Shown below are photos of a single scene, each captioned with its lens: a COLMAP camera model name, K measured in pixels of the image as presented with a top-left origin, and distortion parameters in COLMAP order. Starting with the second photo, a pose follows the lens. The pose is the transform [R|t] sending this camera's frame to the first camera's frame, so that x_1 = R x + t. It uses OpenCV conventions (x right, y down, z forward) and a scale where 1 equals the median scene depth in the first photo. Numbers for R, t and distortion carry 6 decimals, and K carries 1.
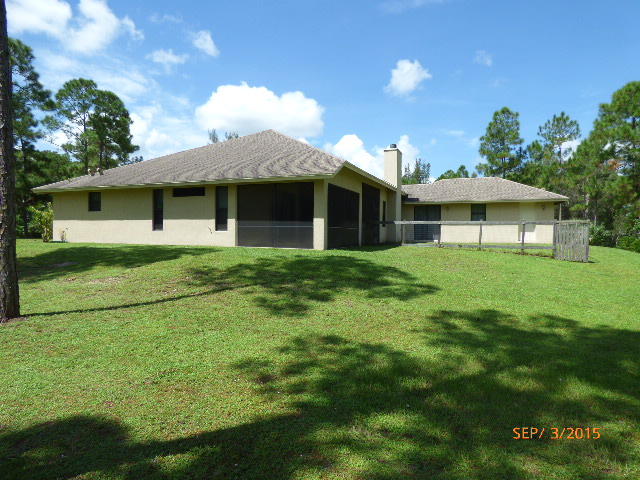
lens RADIAL K [[385.5, 0, 320.0], [0, 385.5, 240.0], [0, 0, 1]] dist [-0.011328, -0.000958]
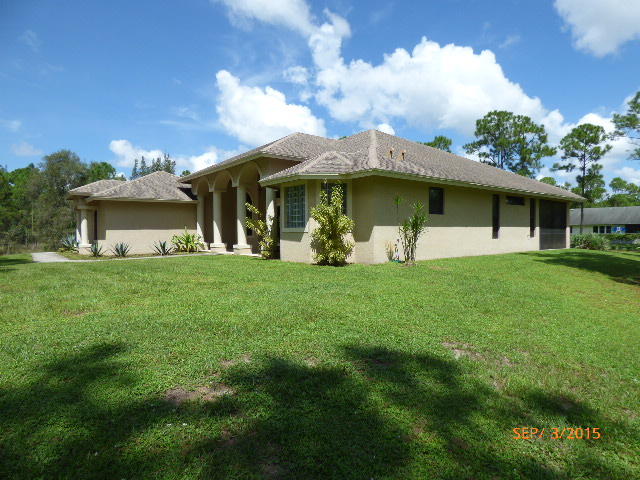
lens RADIAL K [[385.5, 0, 320.0], [0, 385.5, 240.0], [0, 0, 1]] dist [-0.011328, -0.000958]
pose [[0.496217, -0.028236, 0.867739, -1.530635], [0.035973, 0.999281, 0.011945, -0.050844], [-0.867453, 0.025288, 0.496876, 0.963291]]
